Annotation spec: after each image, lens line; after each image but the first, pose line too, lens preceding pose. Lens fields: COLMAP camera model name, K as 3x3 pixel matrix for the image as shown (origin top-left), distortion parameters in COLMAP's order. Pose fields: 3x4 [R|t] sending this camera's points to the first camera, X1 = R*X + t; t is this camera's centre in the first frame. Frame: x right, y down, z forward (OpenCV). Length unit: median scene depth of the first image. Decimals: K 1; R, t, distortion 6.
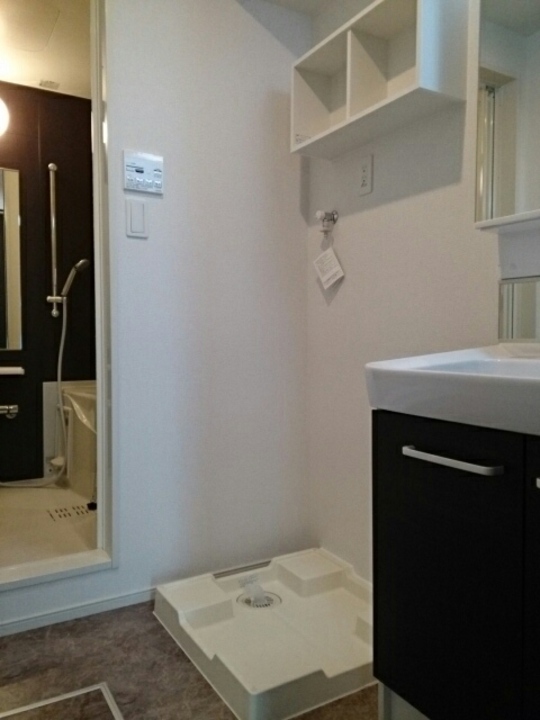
lens RADIAL K [[560.2, 0, 266.8], [0, 560.2, 362.8], [0, 0, 1]] dist [-0.001080, 0.001493]
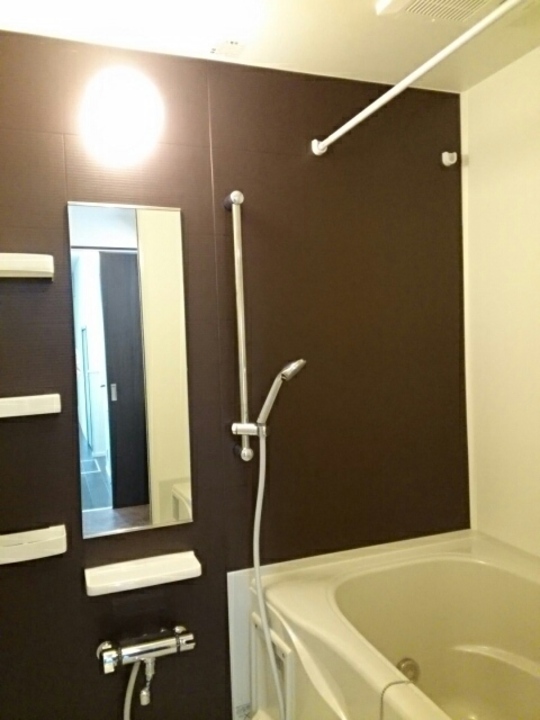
lens RADIAL K [[560.2, 0, 272.1], [0, 560.2, 357.7], [0, 0, 1]] dist [-0.001080, 0.001493]
pose [[0.984813, -0.022383, -0.172167, -0.252676], [0.023138, 0.999729, 0.002377, -0.187226], [0.172067, -0.006324, 0.985065, 0.445446]]
